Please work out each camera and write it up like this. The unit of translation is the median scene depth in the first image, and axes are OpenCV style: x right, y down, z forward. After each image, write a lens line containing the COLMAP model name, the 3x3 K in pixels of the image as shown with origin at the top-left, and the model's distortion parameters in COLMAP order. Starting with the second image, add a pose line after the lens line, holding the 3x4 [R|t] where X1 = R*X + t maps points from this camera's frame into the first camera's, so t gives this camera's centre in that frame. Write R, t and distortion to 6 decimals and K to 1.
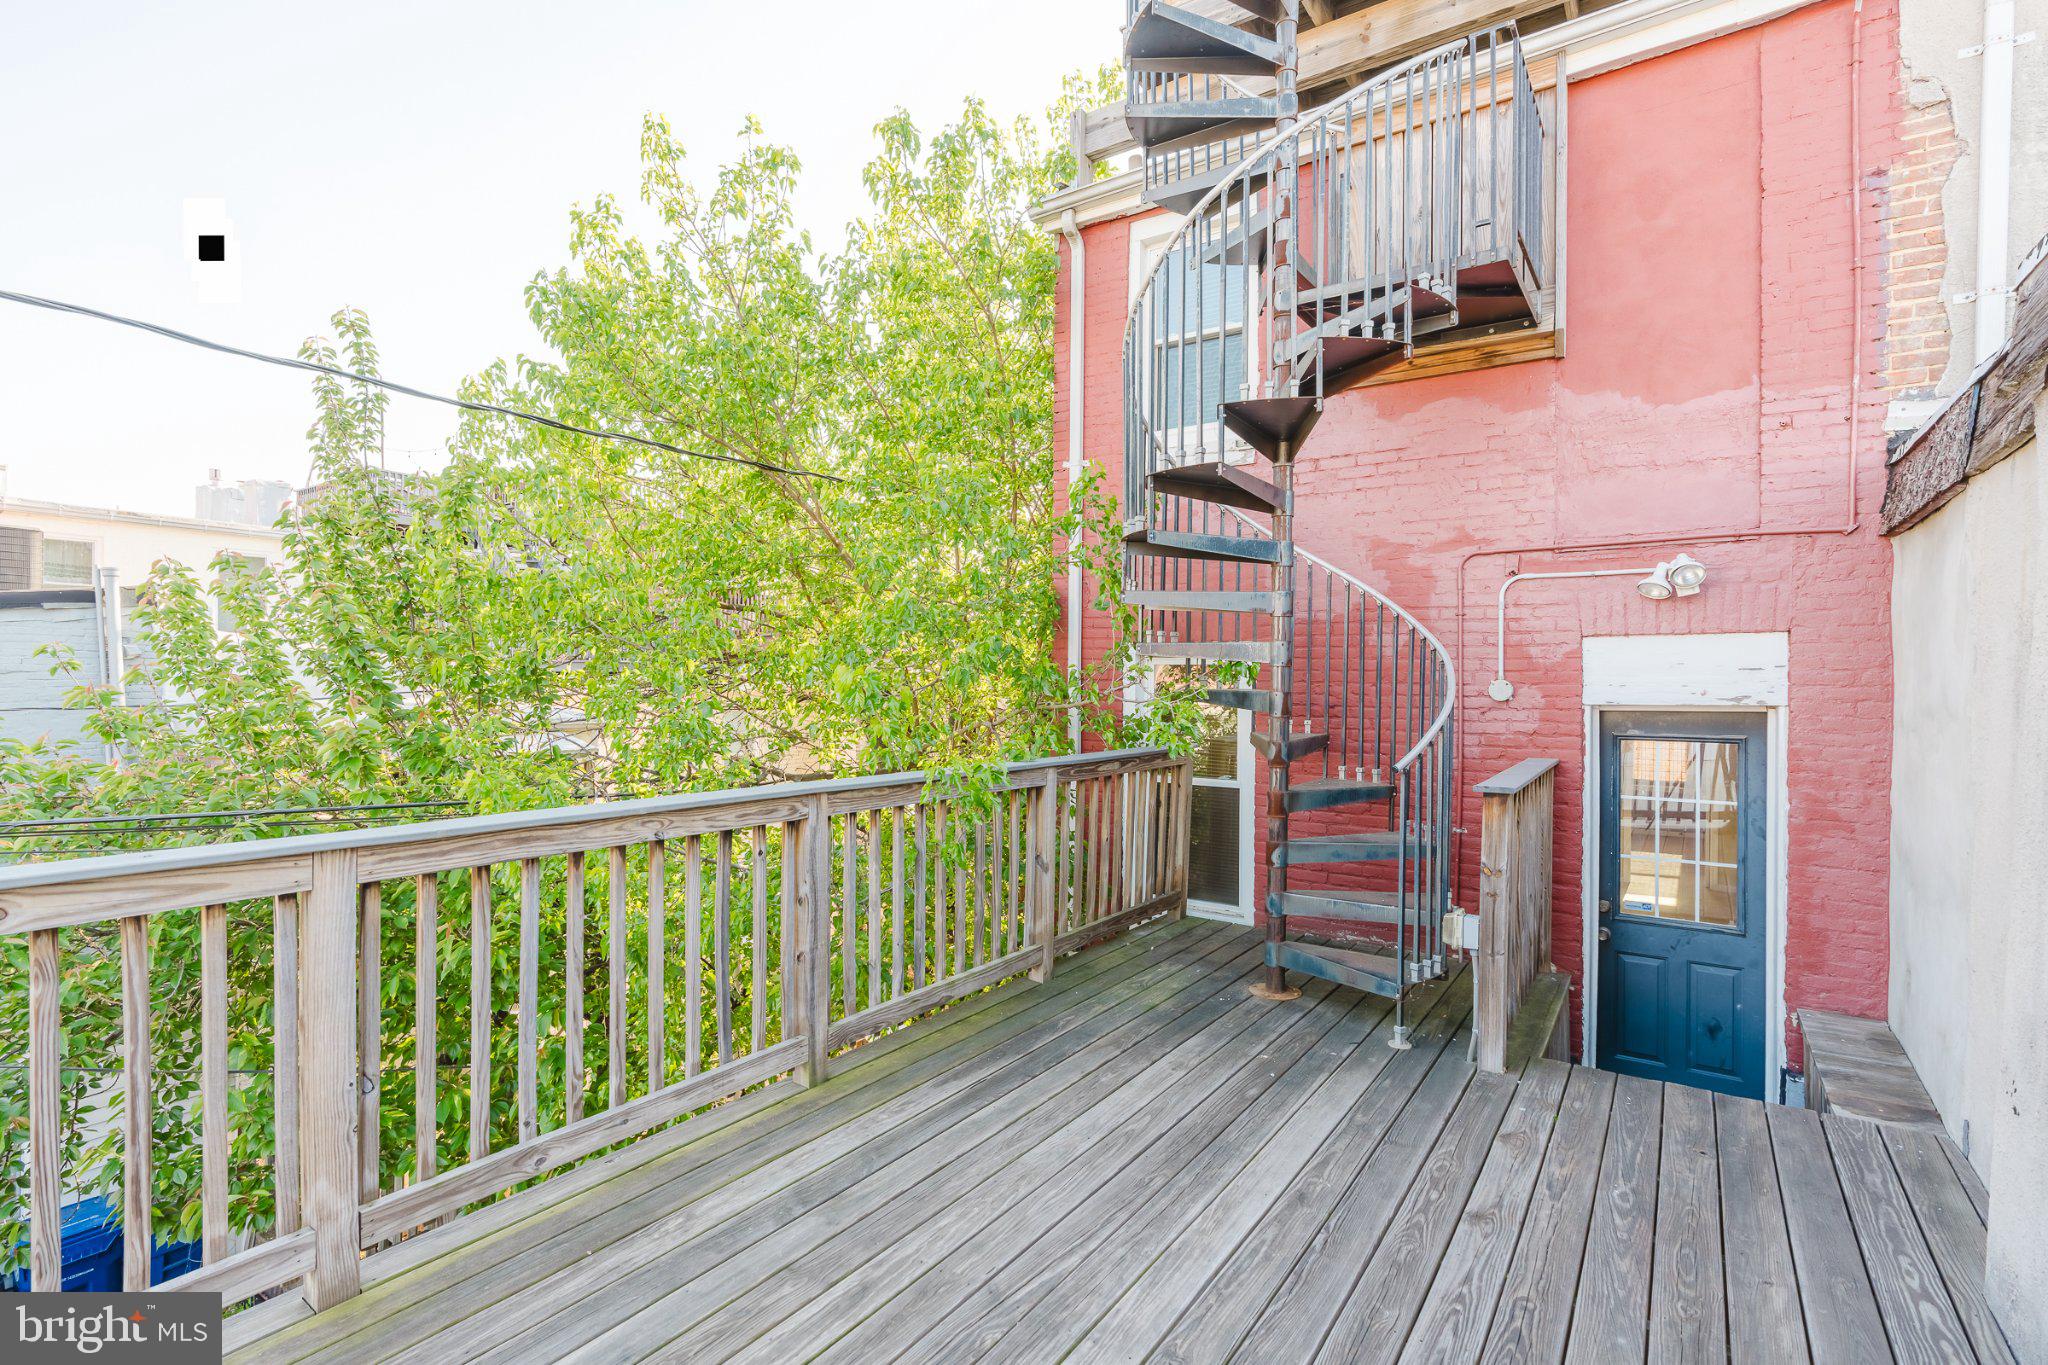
lens RADIAL K [[957.1, 0, 1041.1], [0, 957.1, 690.3], [0, 0, 1]] dist [-0.002816, 0.000145]
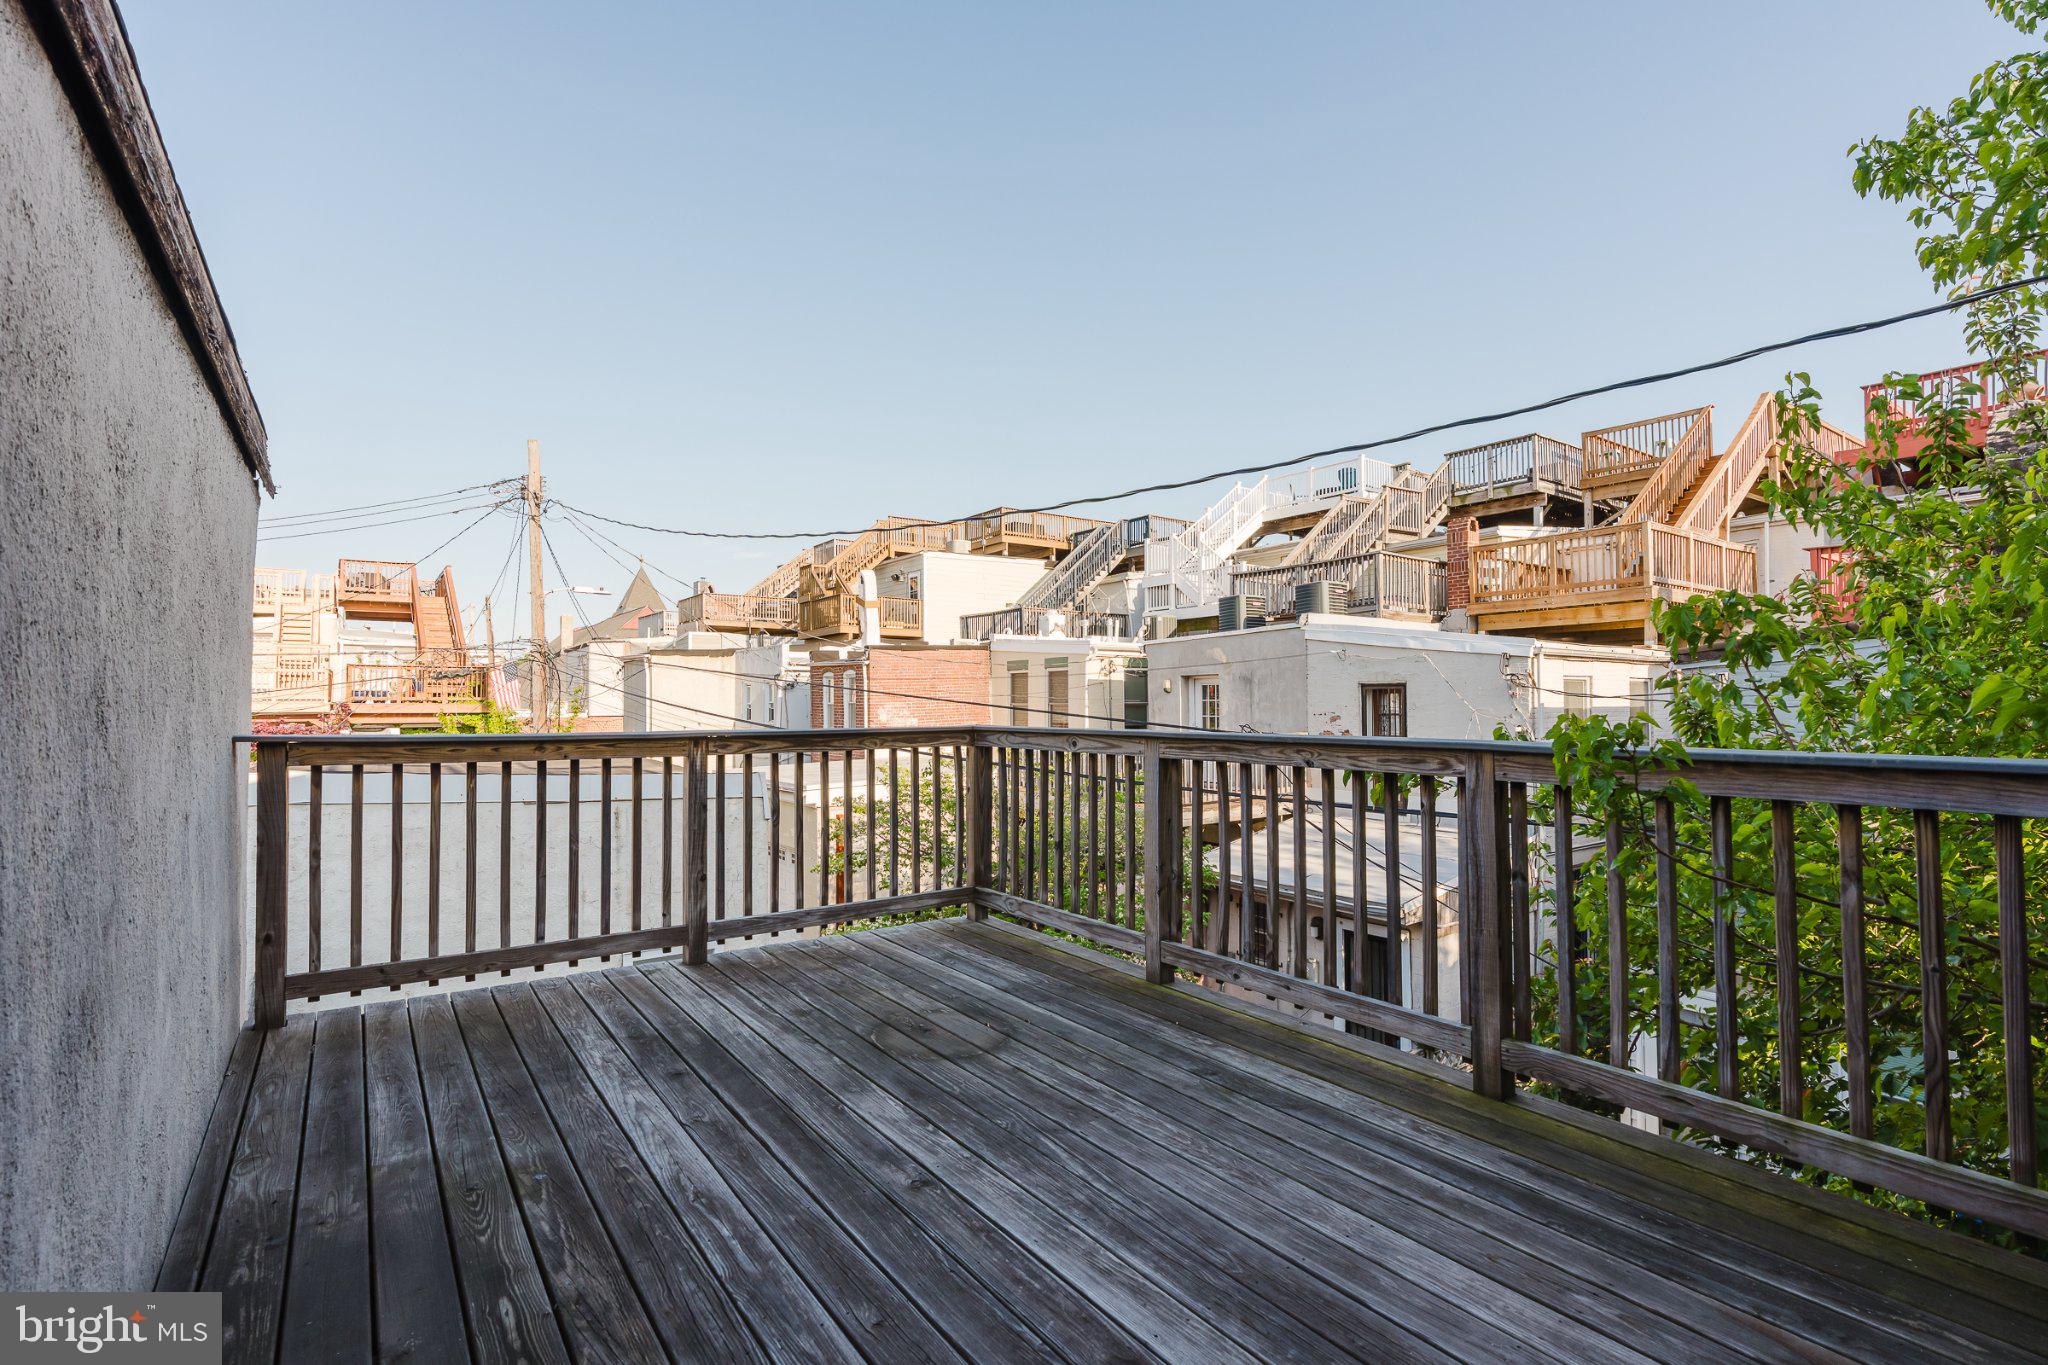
lens RADIAL K [[971.2, 0, 1032.3], [0, 971.2, 682.6], [0, 0, 1]] dist [-0.005696, 0.000024]
pose [[-0.343781, -0.033836, -0.938440, 0.590332], [-0.017032, 0.999411, -0.029795, 0.061215], [0.938895, 0.005740, -0.344155, 0.742500]]
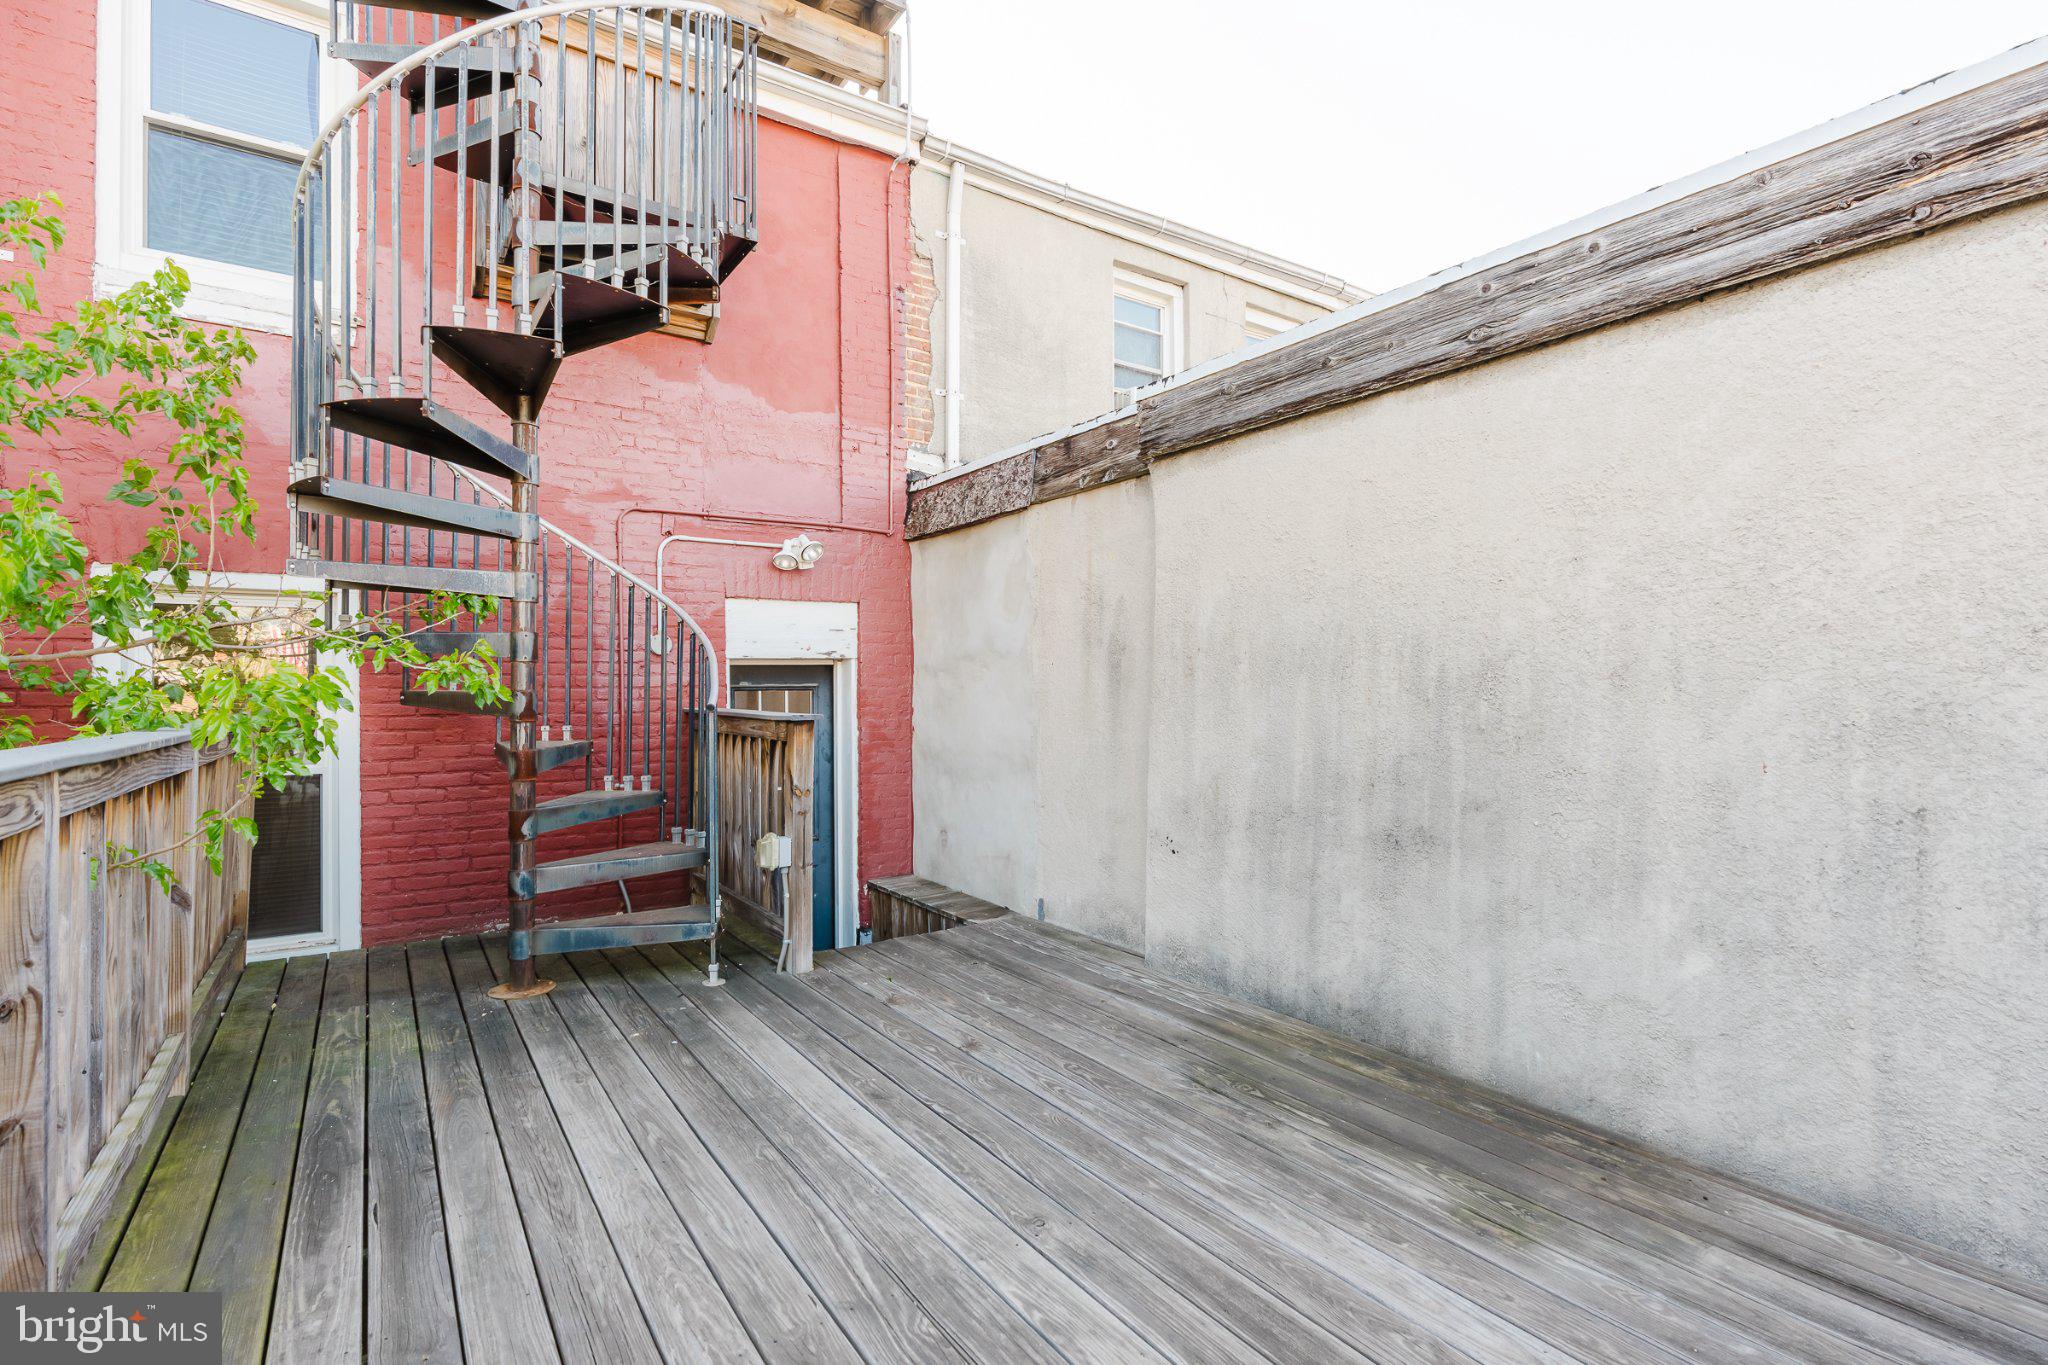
lens RADIAL K [[949.7, 0, 1018.8], [0, 949.7, 685.4], [0, 0, 1]] dist [-0.010642, 0.001783]
pose [[0.371240, -0.008490, 0.928498, -0.391664], [0.018536, 0.999827, 0.001732, 0.058988], [-0.928352, 0.016567, 0.371333, 0.305417]]
